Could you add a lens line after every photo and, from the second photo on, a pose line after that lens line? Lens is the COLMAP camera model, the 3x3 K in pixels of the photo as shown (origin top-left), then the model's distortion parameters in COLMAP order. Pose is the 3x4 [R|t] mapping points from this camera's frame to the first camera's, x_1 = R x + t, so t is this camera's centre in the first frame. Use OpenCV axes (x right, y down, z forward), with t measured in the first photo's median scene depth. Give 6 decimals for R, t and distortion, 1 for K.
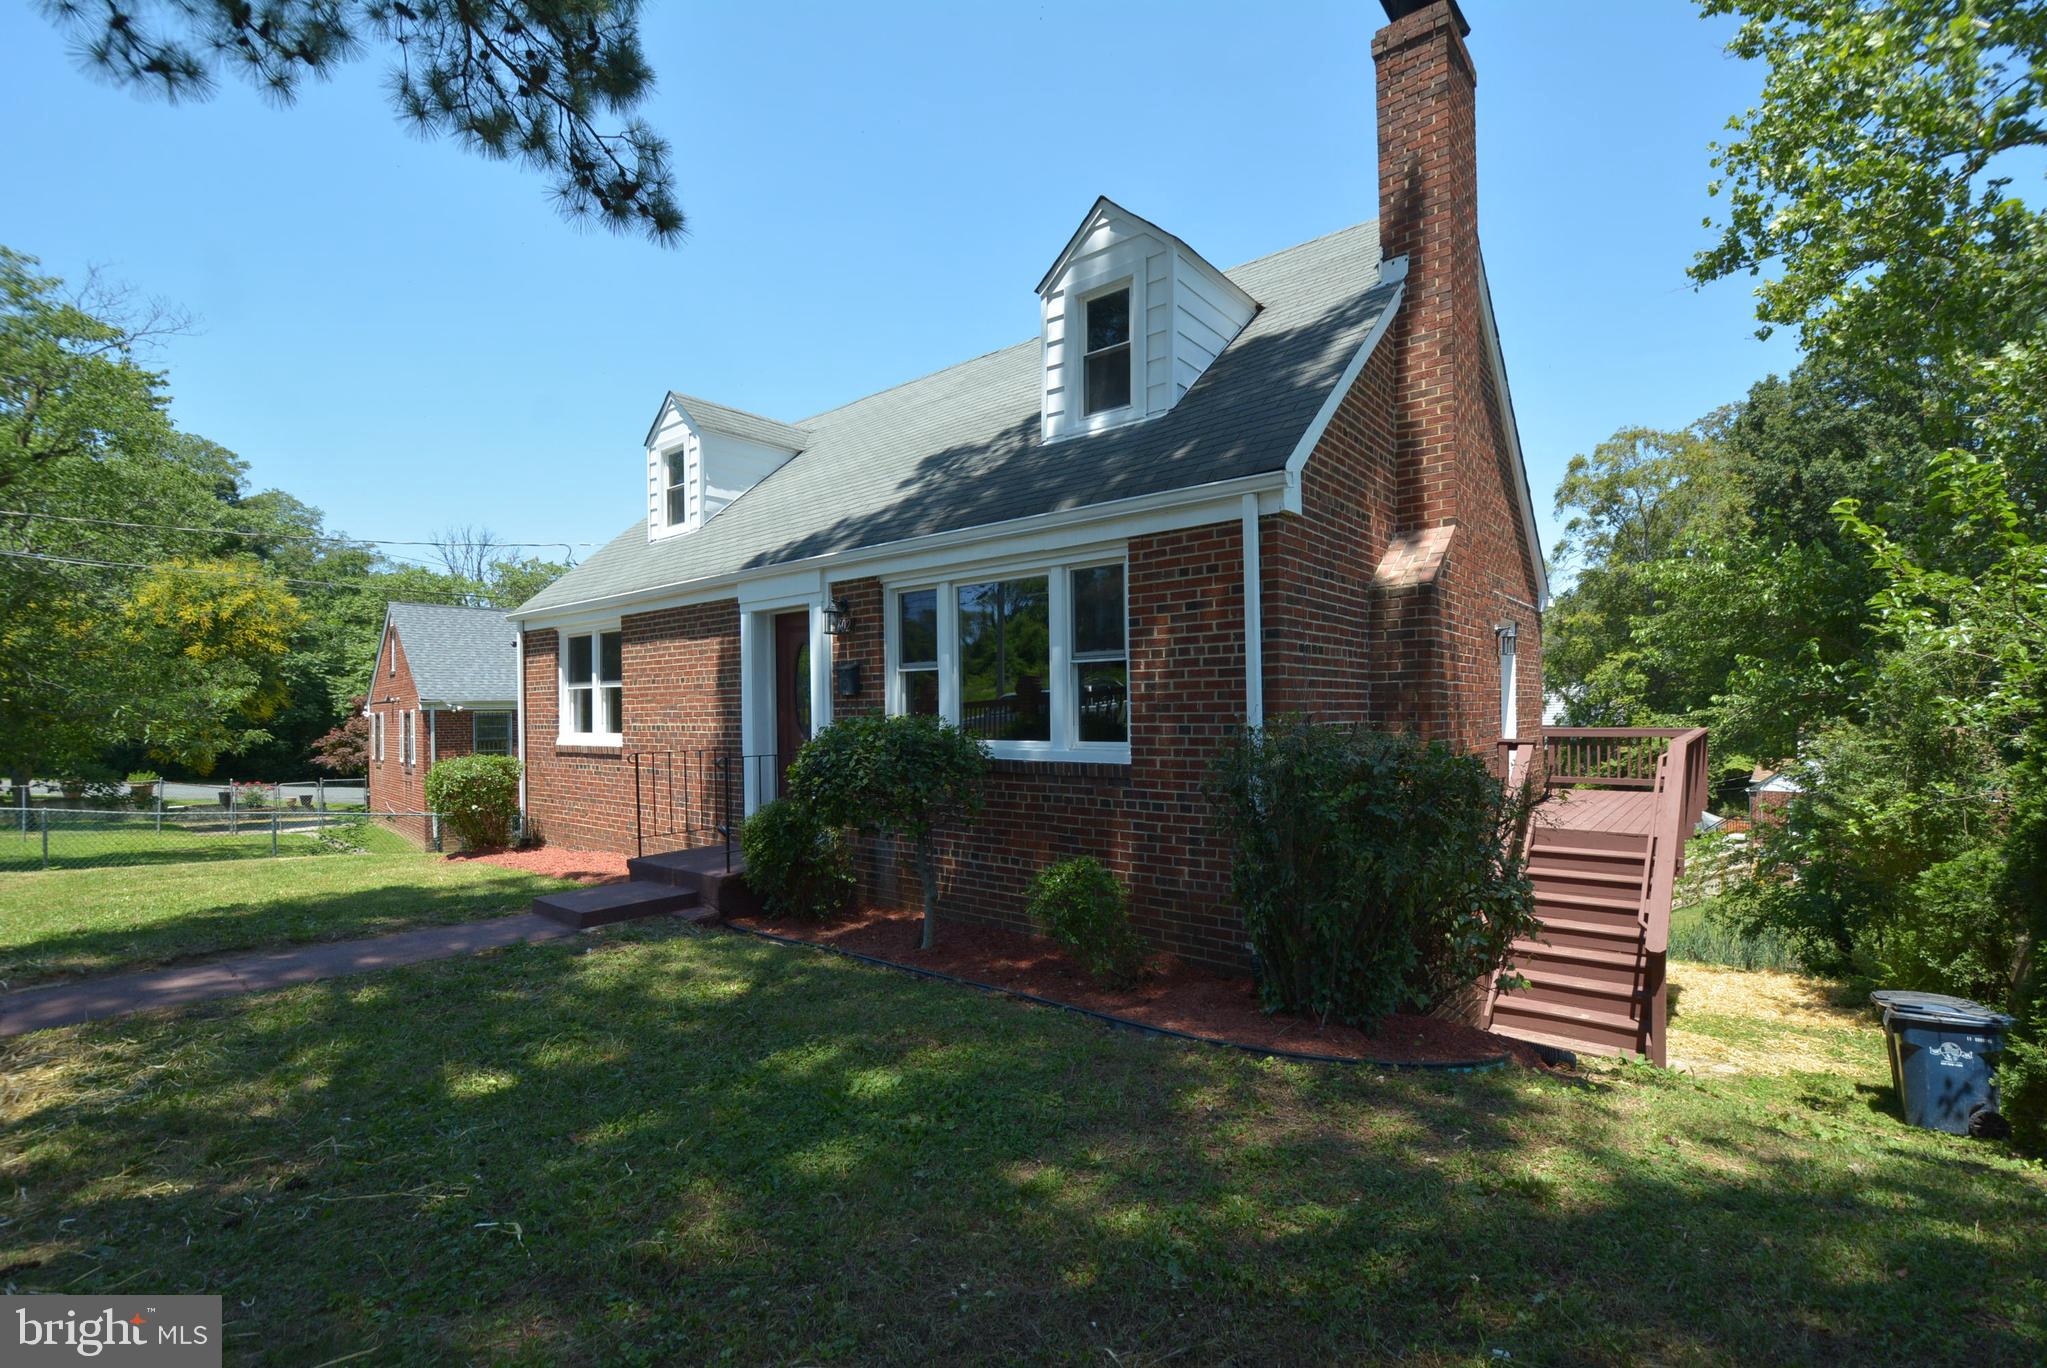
lens RADIAL K [[898.4, 0, 1049.1], [0, 898.4, 713.1], [0, 0, 1]] dist [0.012478, -0.019150]
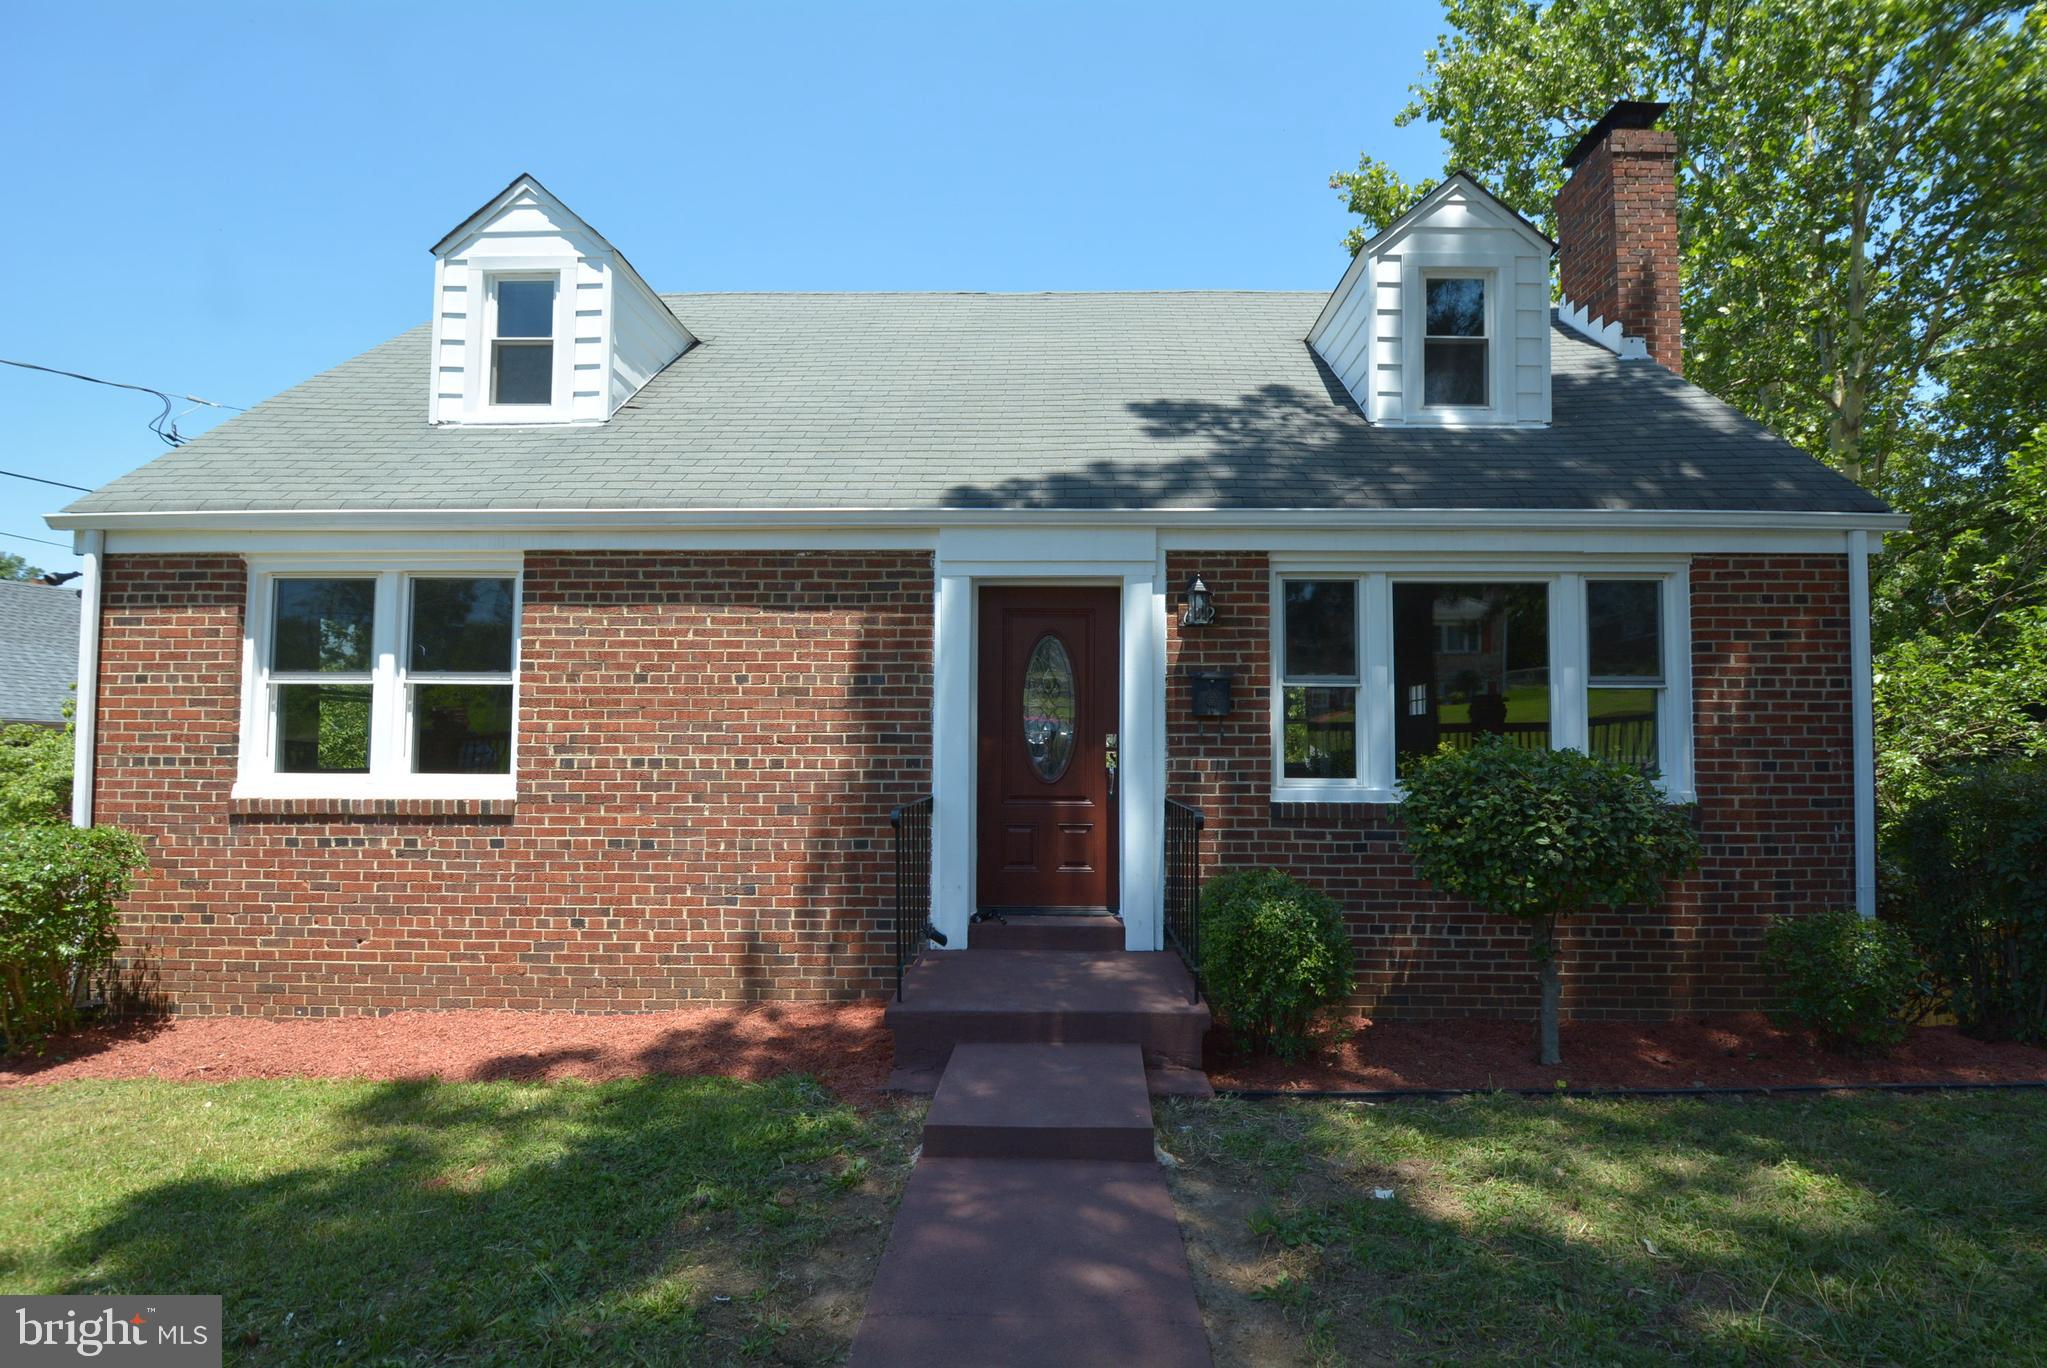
lens RADIAL K [[892.3, 0, 1047.0], [0, 892.3, 710.4], [0, 0, 1]] dist [0.013335, -0.022215]
pose [[0.784188, 0.040474, 0.619202, -0.774007], [-0.011387, 0.998641, -0.050855, 0.012510], [-0.620419, 0.032829, 0.783583, 0.561455]]
